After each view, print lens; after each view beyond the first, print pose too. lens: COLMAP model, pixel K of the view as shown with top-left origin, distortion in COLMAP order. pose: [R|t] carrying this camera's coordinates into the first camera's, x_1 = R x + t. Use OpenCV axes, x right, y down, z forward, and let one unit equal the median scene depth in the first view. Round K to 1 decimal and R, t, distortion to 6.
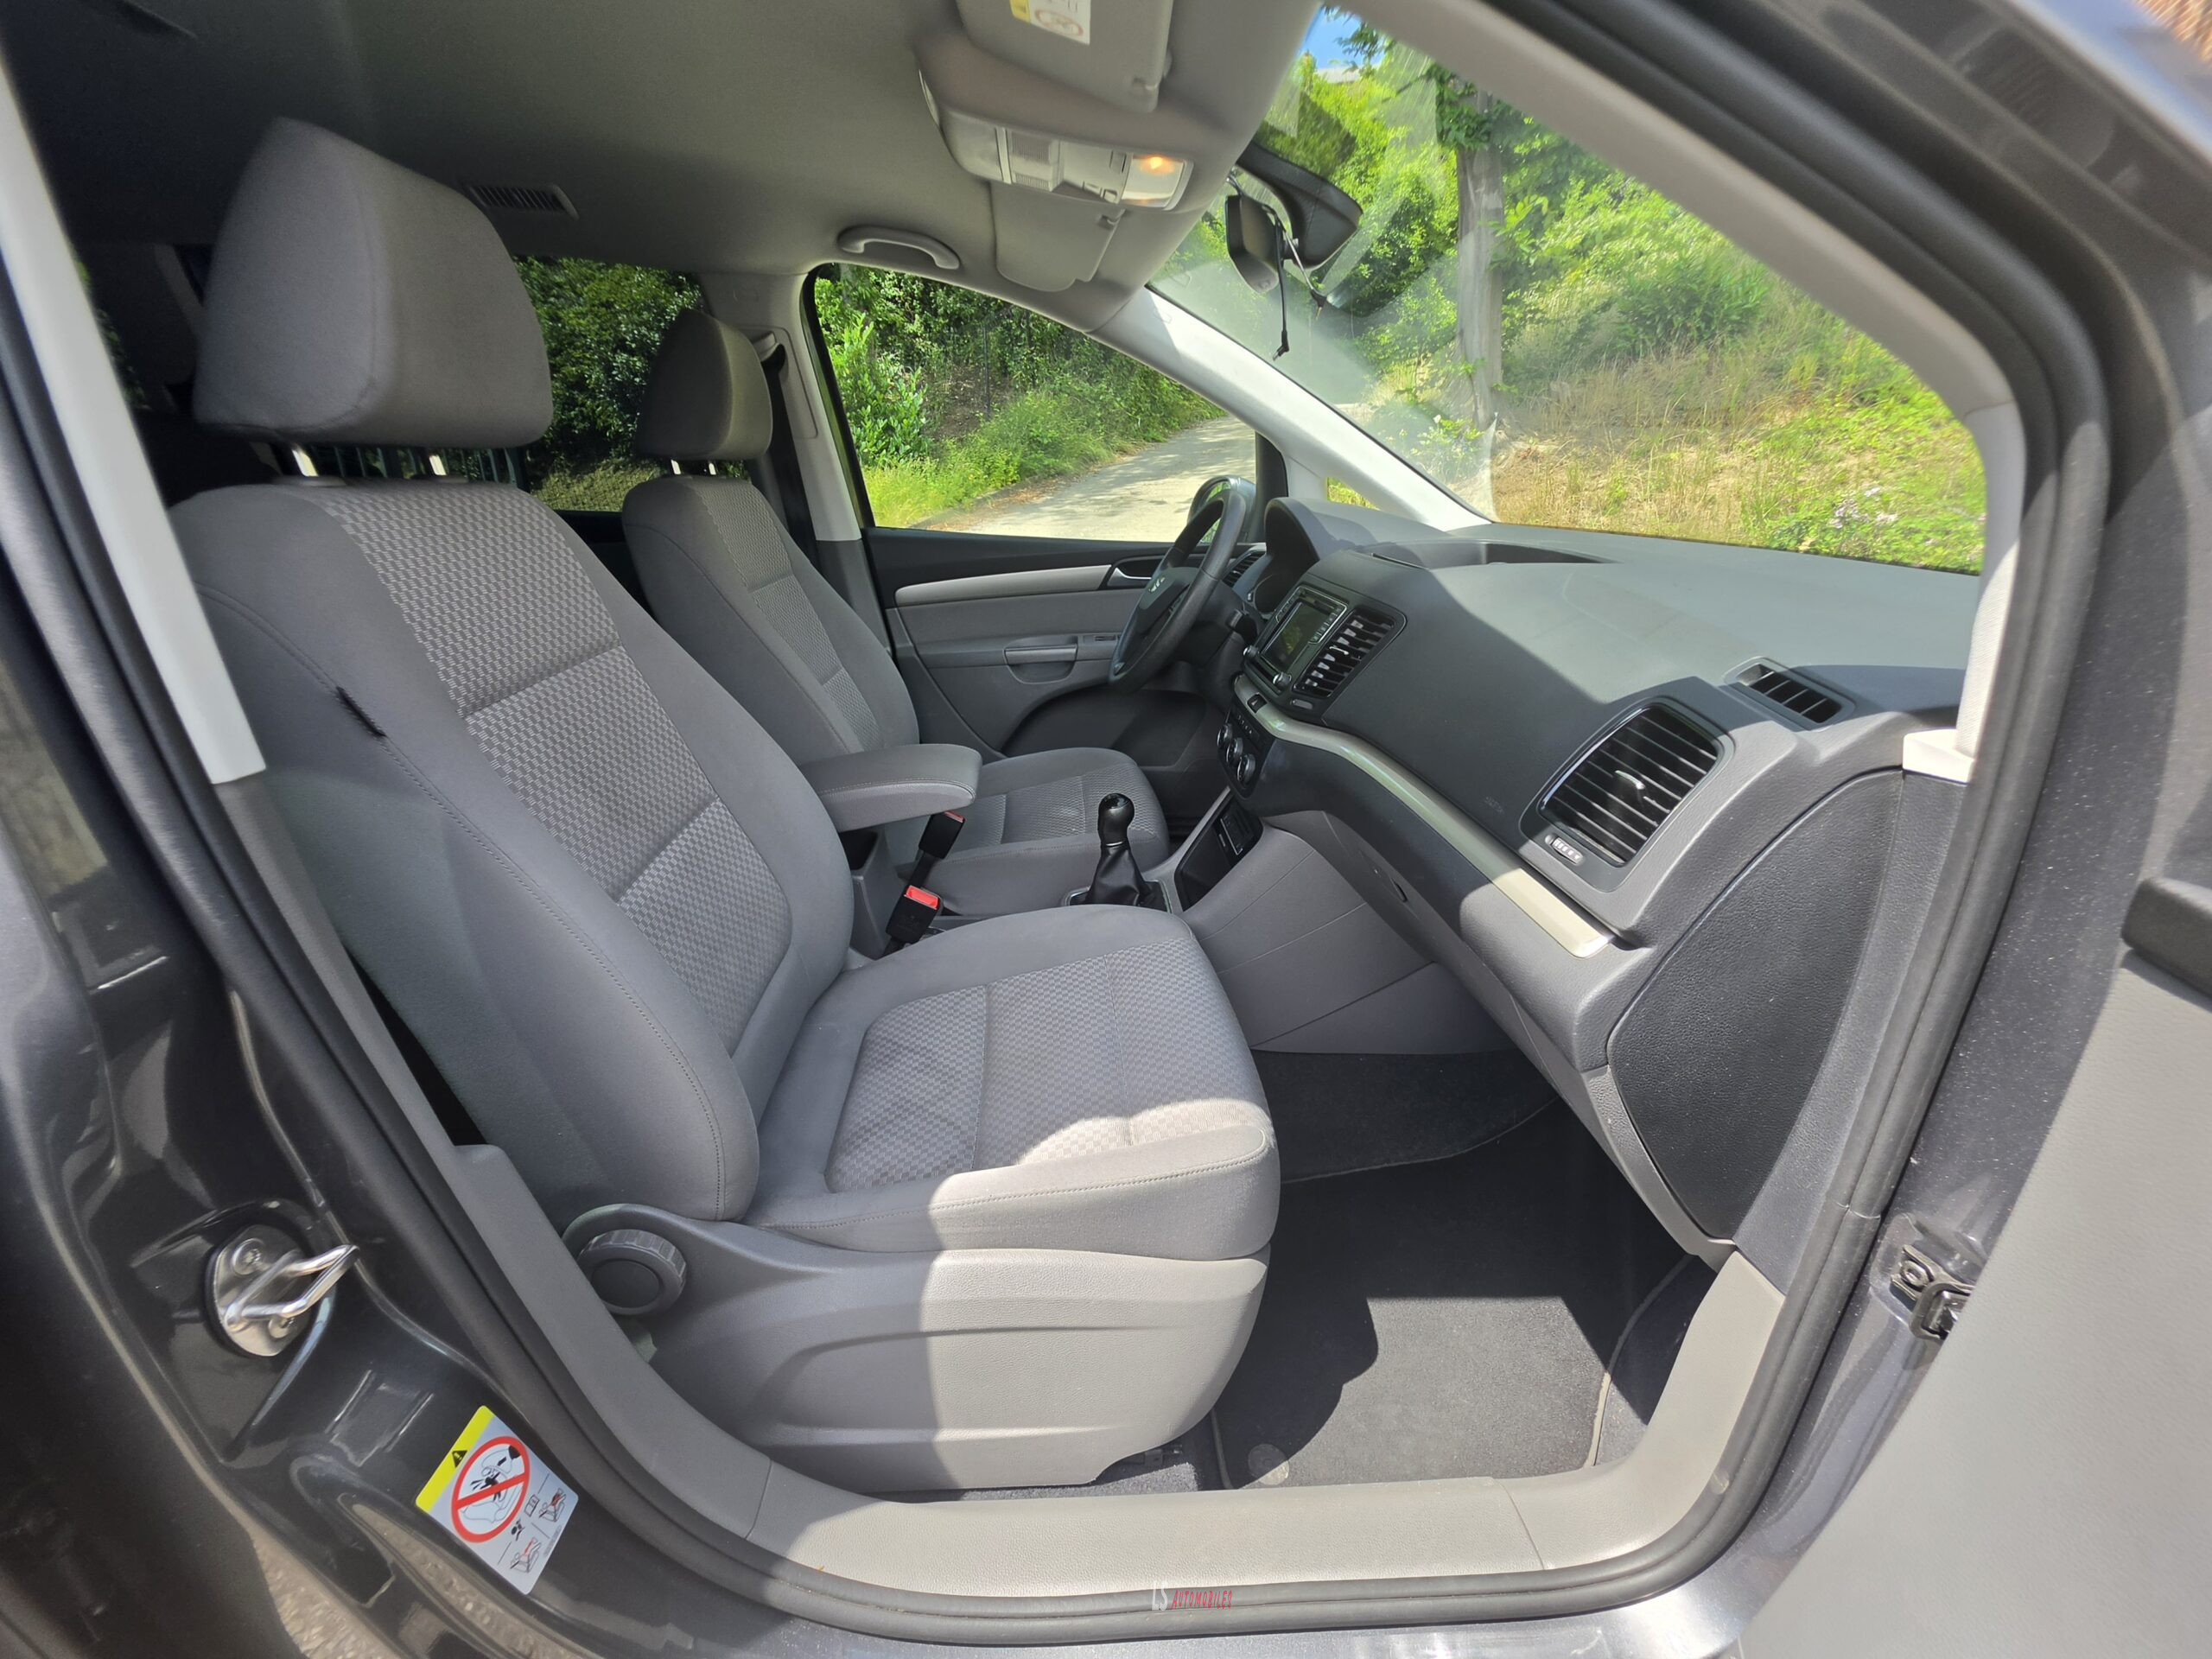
lens RADIAL K [[896.6, 0, 1090.6], [0, 896.6, 831.9], [0, 0, 1]] dist [-0.001310, 0.000623]
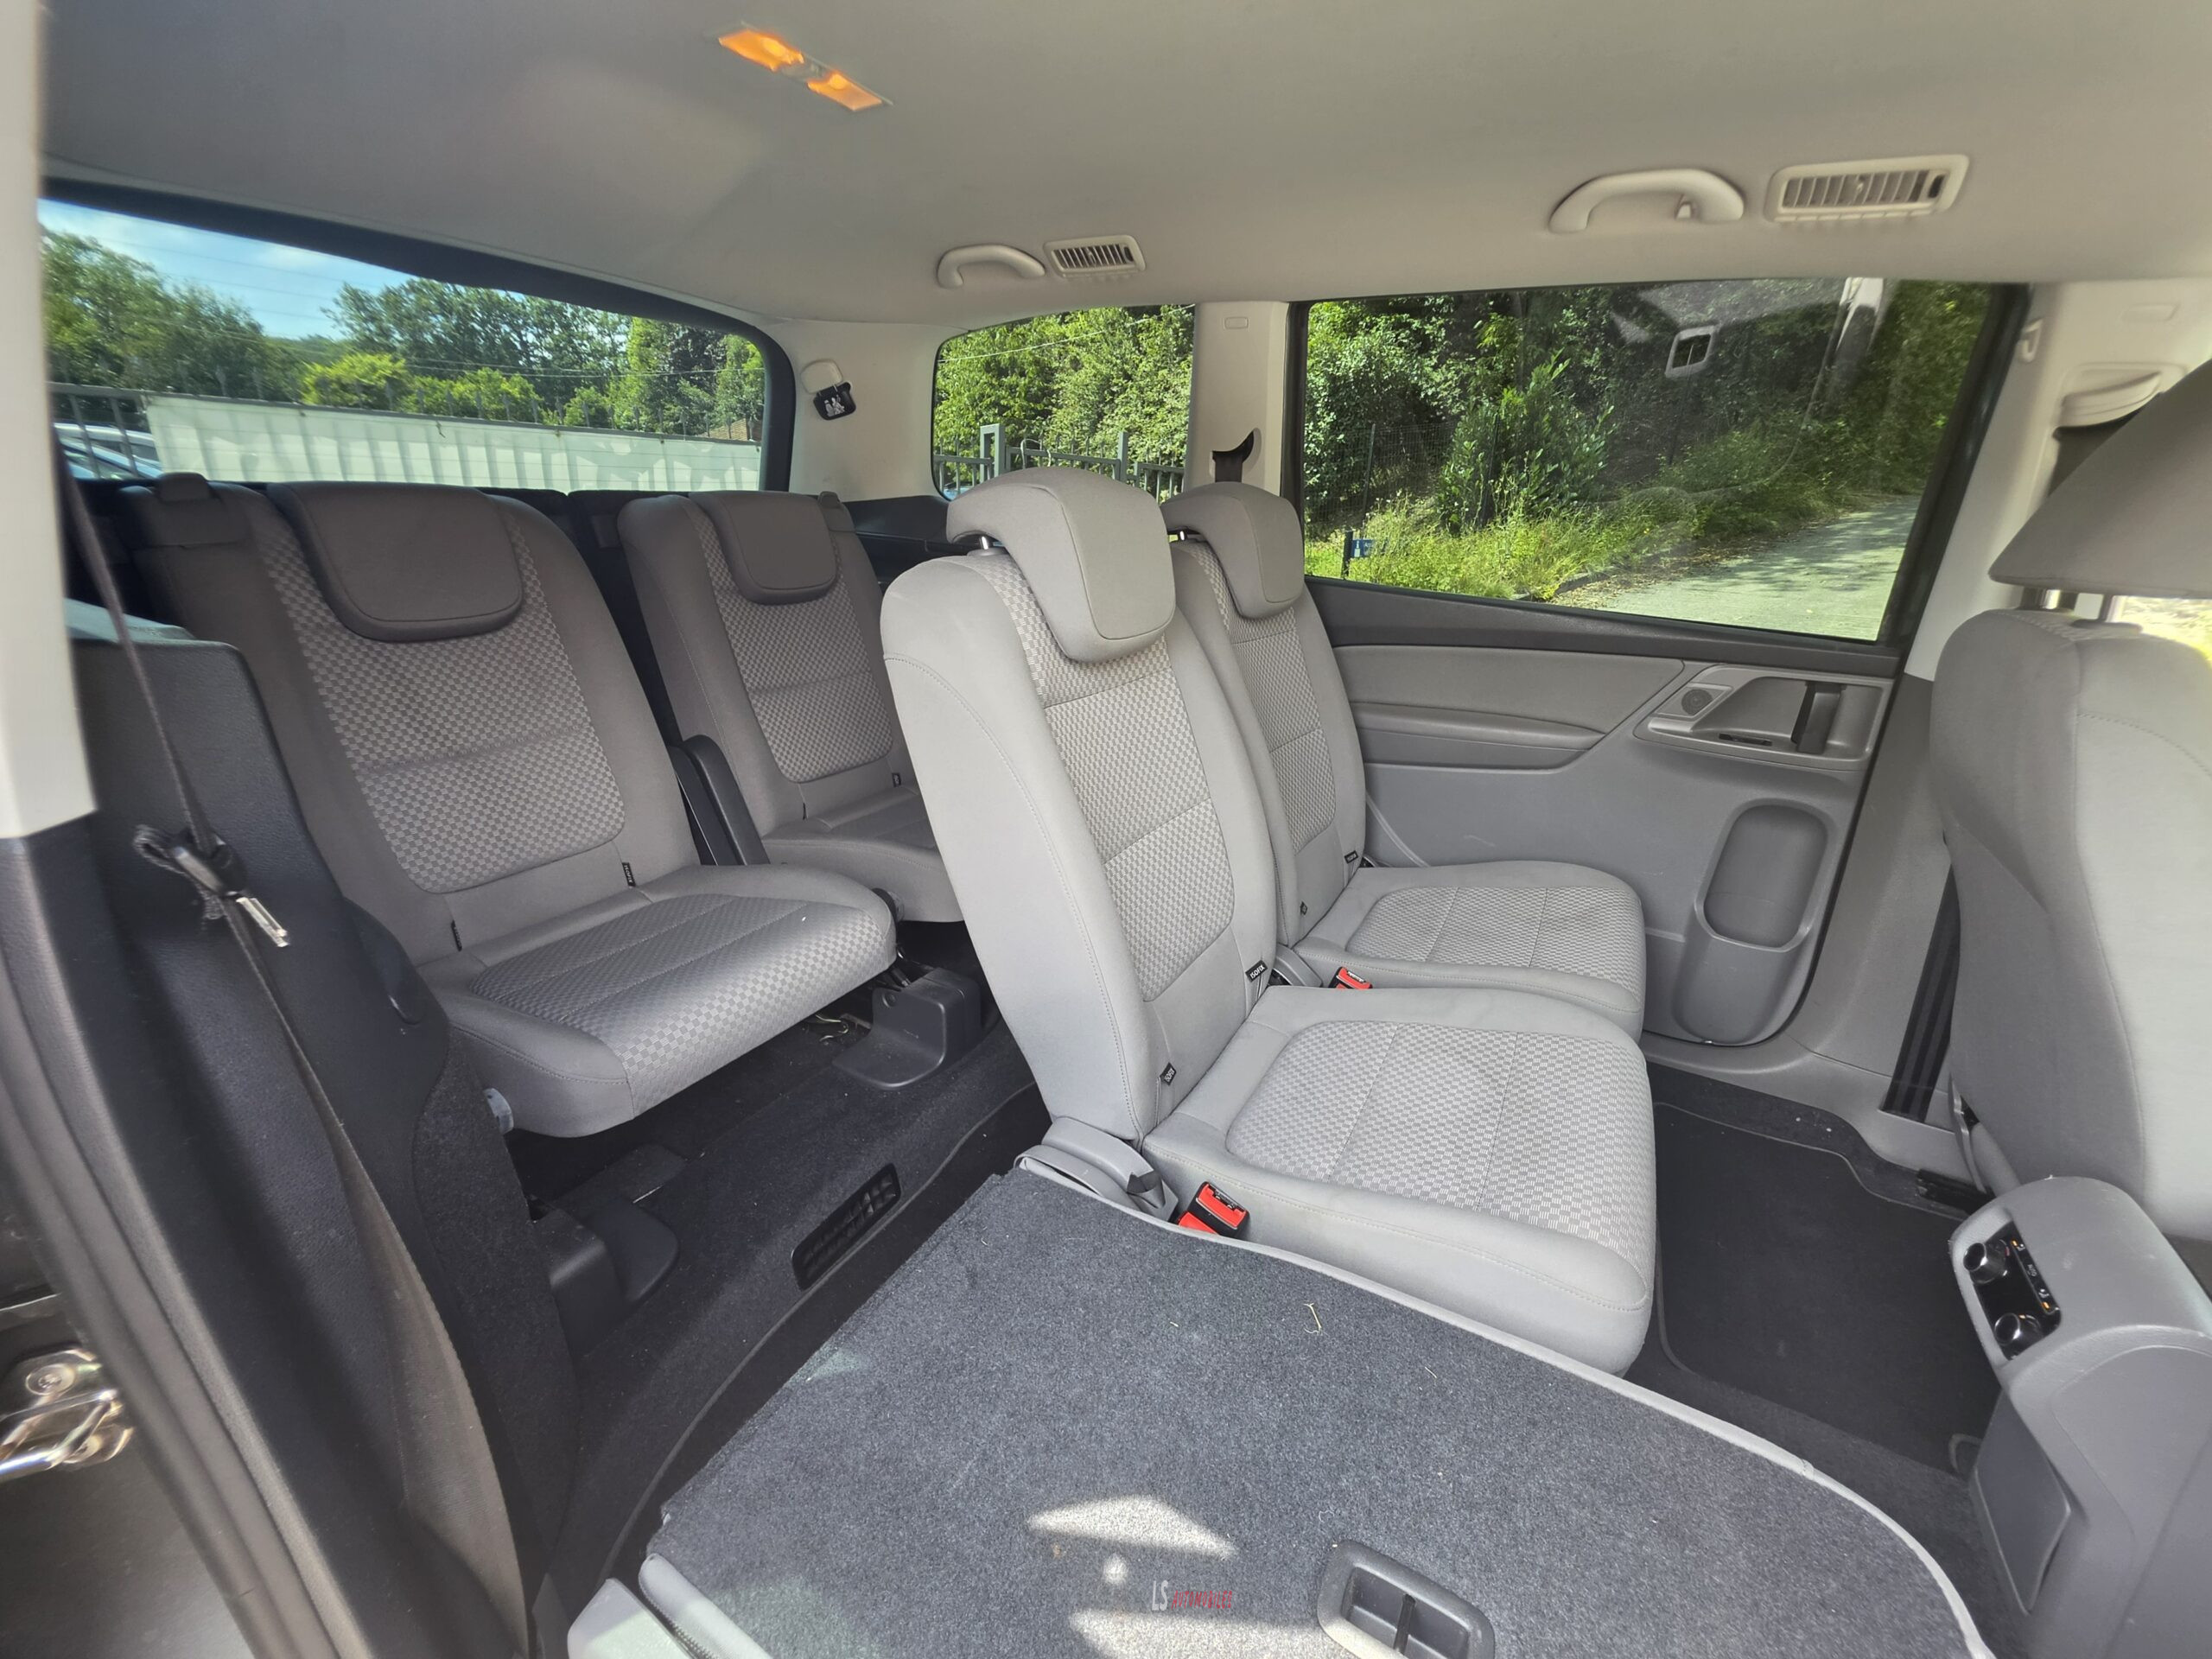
lens RADIAL K [[899.1, 0, 1094.8], [0, 899.1, 836.2], [0, 0, 1]] dist [-0.001653, -0.000021]
pose [[0.837339, 0.218676, -0.501043, -1.019225], [-0.234857, 0.971519, 0.031520, -0.195965], [0.493665, 0.091280, 0.864848, 0.295247]]
